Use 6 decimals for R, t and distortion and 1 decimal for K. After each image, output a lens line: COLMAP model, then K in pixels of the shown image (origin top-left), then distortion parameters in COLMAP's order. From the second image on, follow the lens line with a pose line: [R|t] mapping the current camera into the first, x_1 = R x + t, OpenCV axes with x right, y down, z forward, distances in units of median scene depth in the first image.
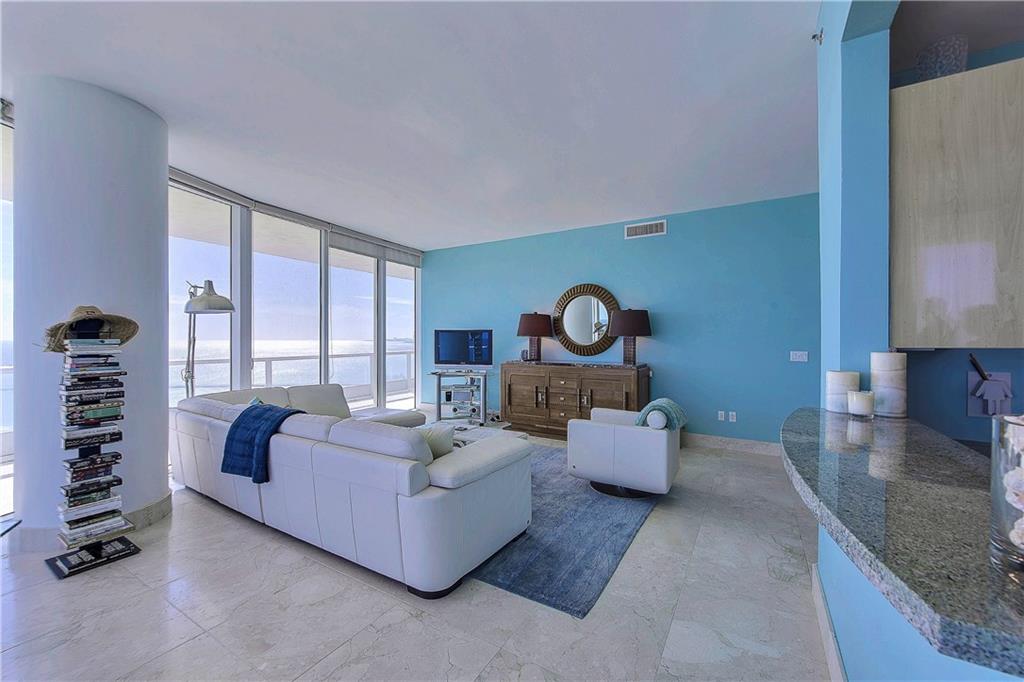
lens RADIAL K [[407.3, 0, 512.0], [0, 407.3, 341.0], [0, 0, 1]] dist [-0.000374, -0.000035]
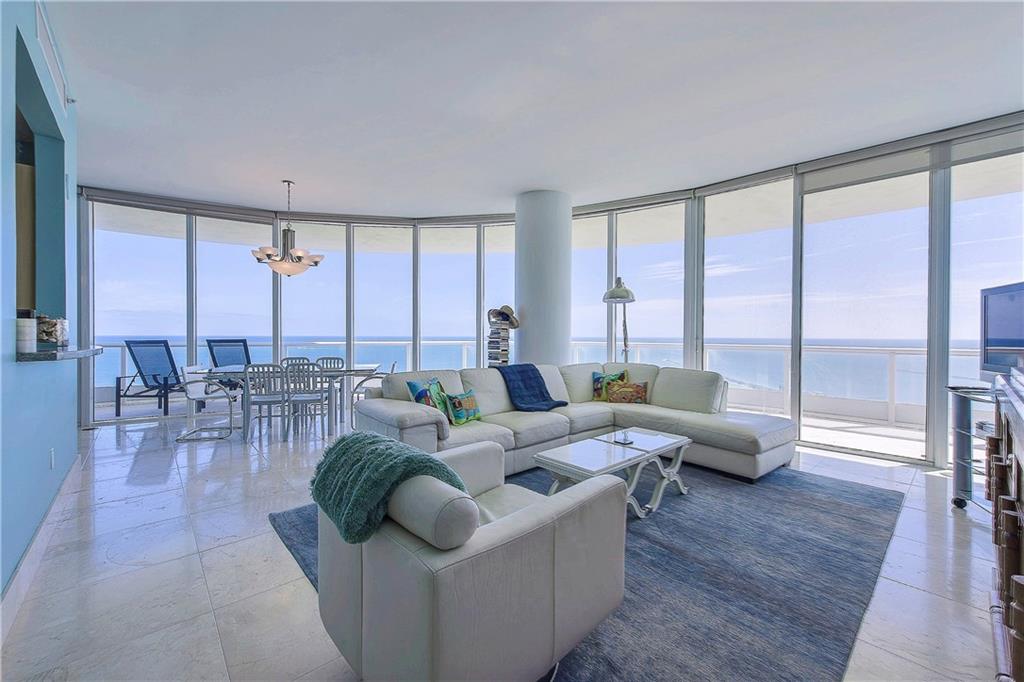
lens RADIAL K [[407.3, 0, 512.0], [0, 407.3, 341.0], [0, 0, 1]] dist [-0.000374, -0.000035]
pose [[-0.280106, 0.007696, -0.959938, 0.785914], [-0.009654, 0.999895, 0.010834, 0.060649], [0.959920, 0.012302, -0.280003, 1.339875]]
